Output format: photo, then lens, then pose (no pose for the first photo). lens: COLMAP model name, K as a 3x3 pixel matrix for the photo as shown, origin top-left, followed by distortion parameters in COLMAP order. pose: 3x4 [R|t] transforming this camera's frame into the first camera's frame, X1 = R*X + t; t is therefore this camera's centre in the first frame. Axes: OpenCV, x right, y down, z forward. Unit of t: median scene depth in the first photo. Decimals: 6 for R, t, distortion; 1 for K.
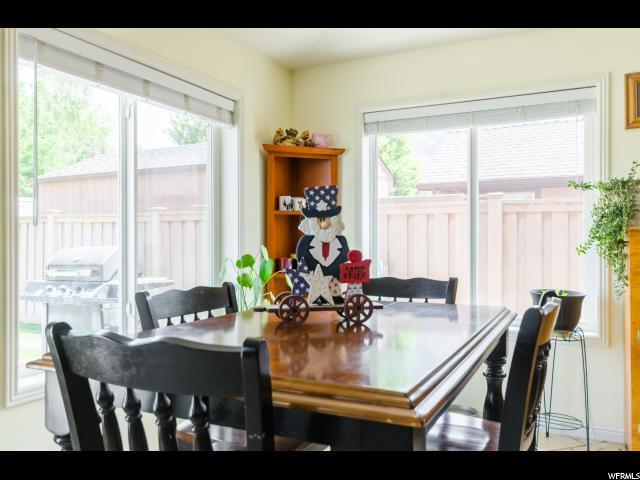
lens RADIAL K [[538.6, 0, 316.7], [0, 538.6, 238.8], [0, 0, 1]] dist [-0.009506, 0.003546]
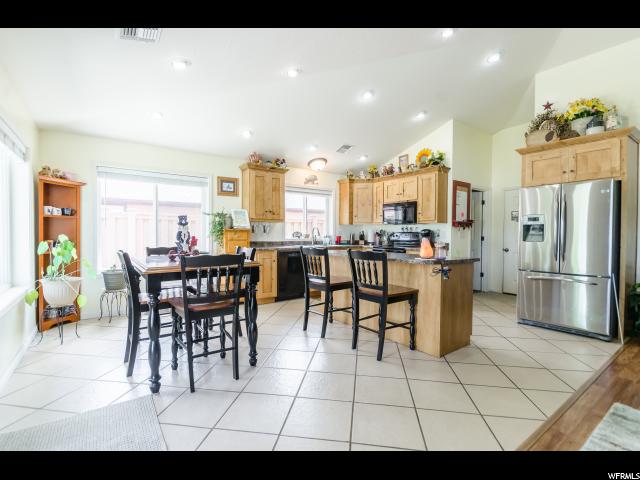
lens RADIAL K [[304.3, 0, 319.4], [0, 304.3, 238.7], [0, 0, 1]] dist [0.004224, 0.001241]
pose [[0.473178, -0.010035, 0.880910, -0.531172], [-0.010346, 0.999803, 0.016946, -0.000744], [-0.880906, -0.017133, 0.472980, -0.231496]]
